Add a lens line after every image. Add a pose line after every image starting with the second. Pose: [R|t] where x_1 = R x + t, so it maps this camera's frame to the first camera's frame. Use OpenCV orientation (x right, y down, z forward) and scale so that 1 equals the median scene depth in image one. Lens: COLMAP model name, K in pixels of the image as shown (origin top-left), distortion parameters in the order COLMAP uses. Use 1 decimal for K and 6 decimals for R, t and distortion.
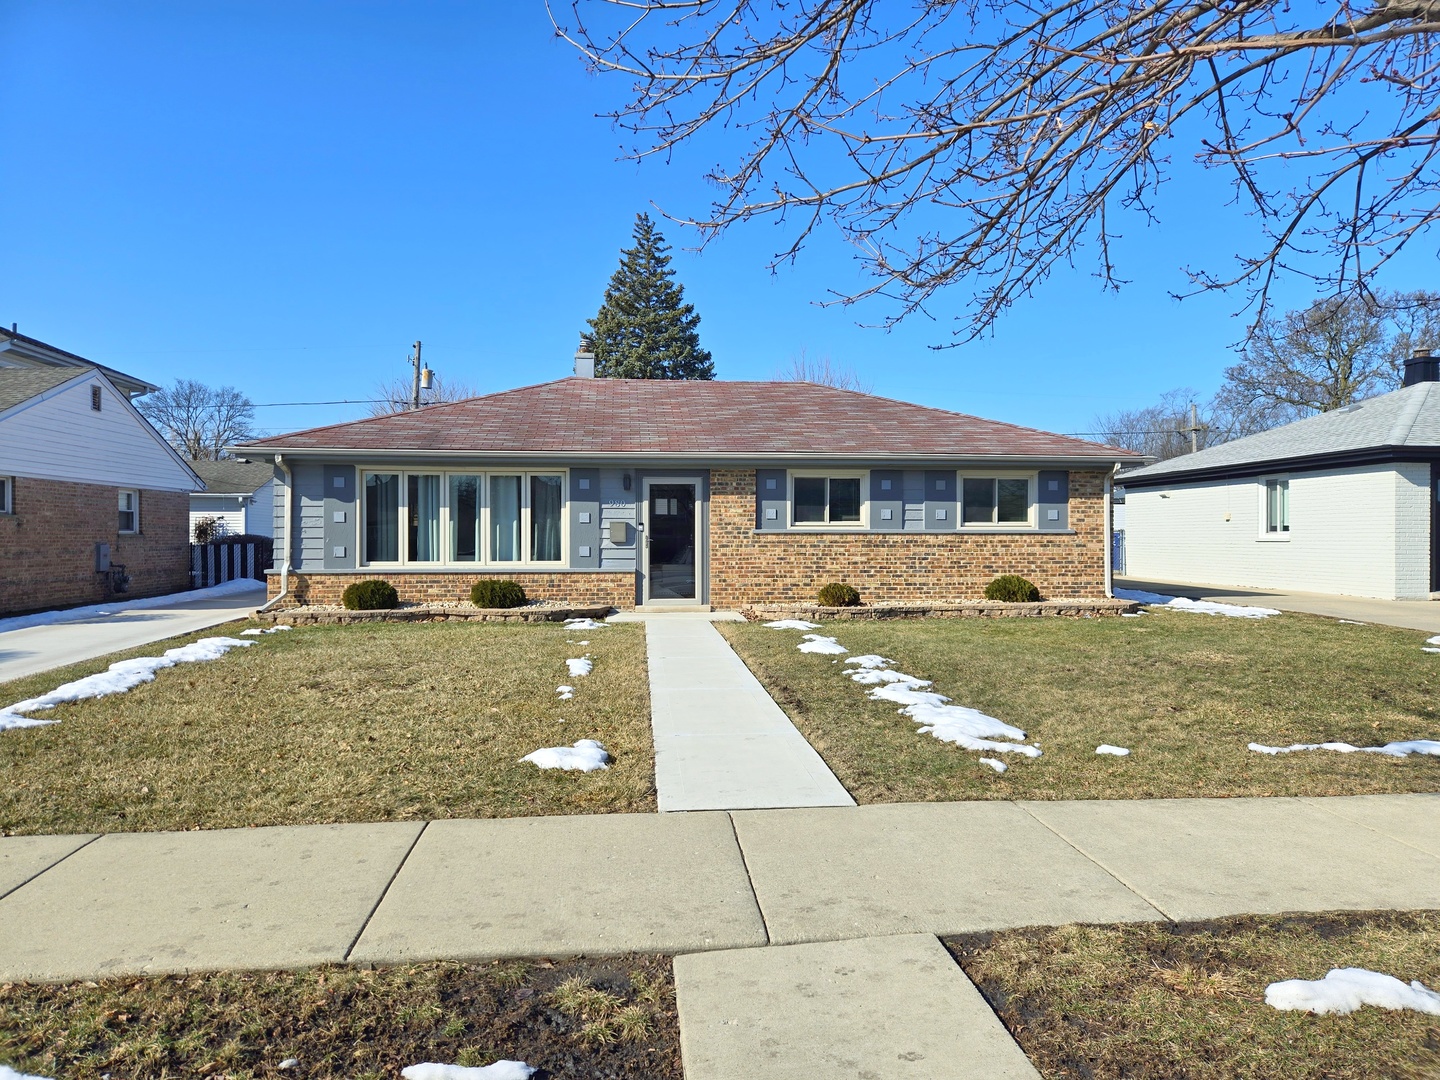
lens RADIAL K [[944.2, 0, 720.0], [0, 944.2, 540.0], [0, 0, 1]] dist [0.049064, -0.000549]
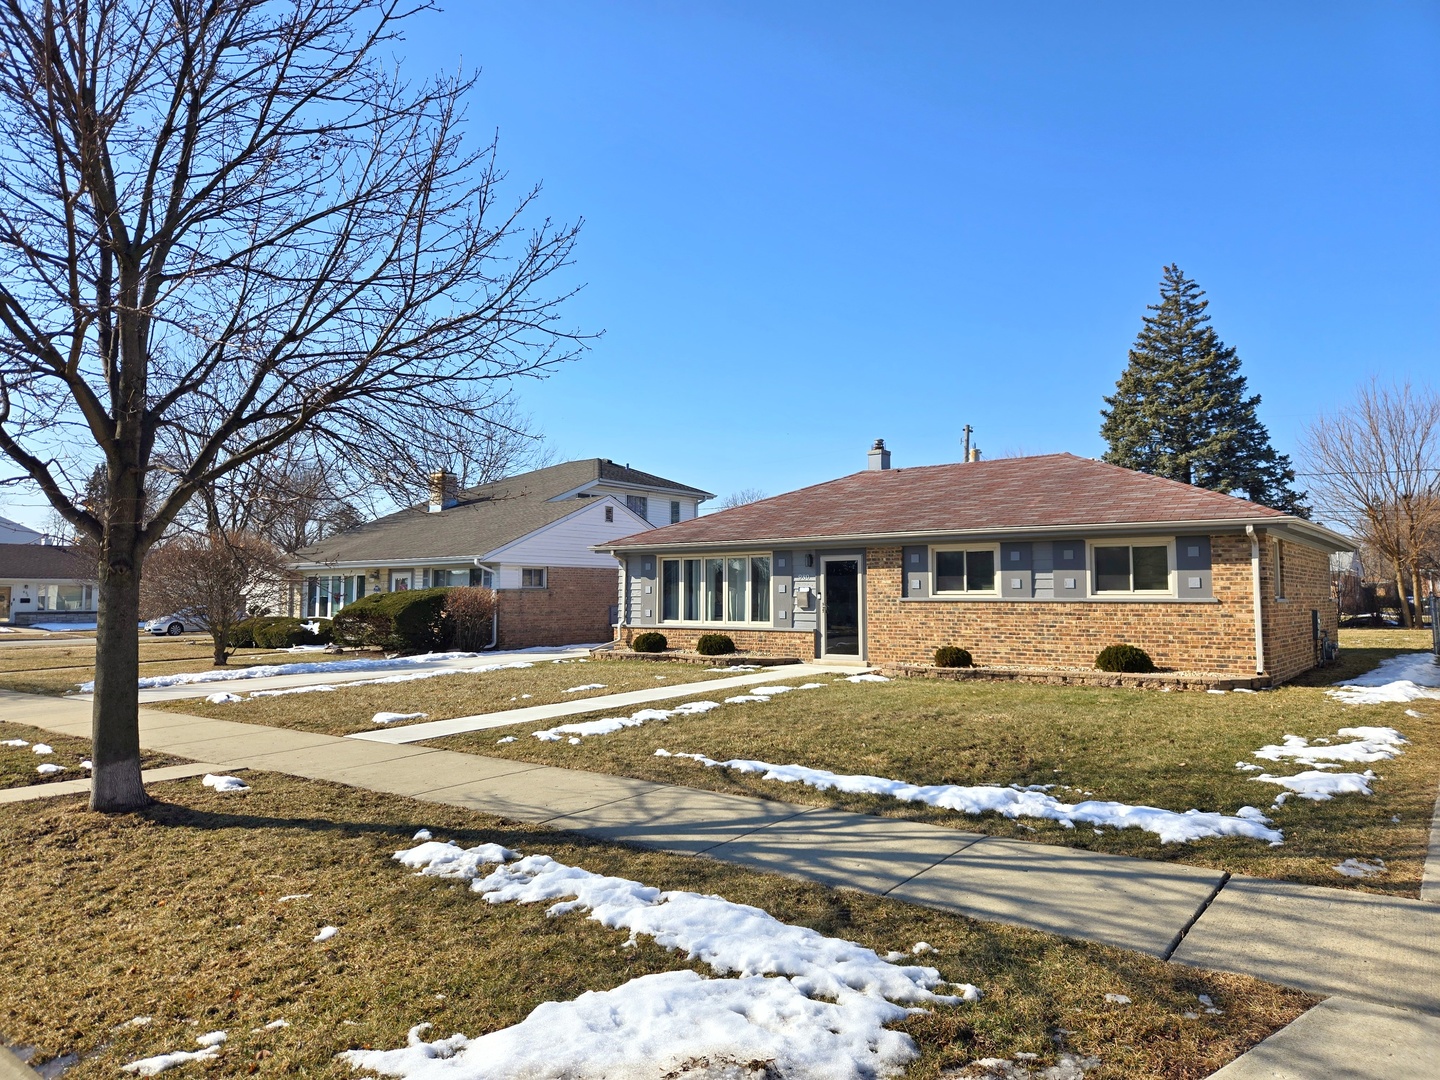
lens RADIAL K [[951.8, 0, 717.7], [0, 951.8, 512.3], [0, 0, 1]] dist [0.035145, -0.002458]
pose [[0.730481, -0.061365, -0.680170, 0.676318], [-0.002365, 0.995722, -0.092375, -0.006949], [0.682929, 0.069086, 0.727211, -0.019746]]
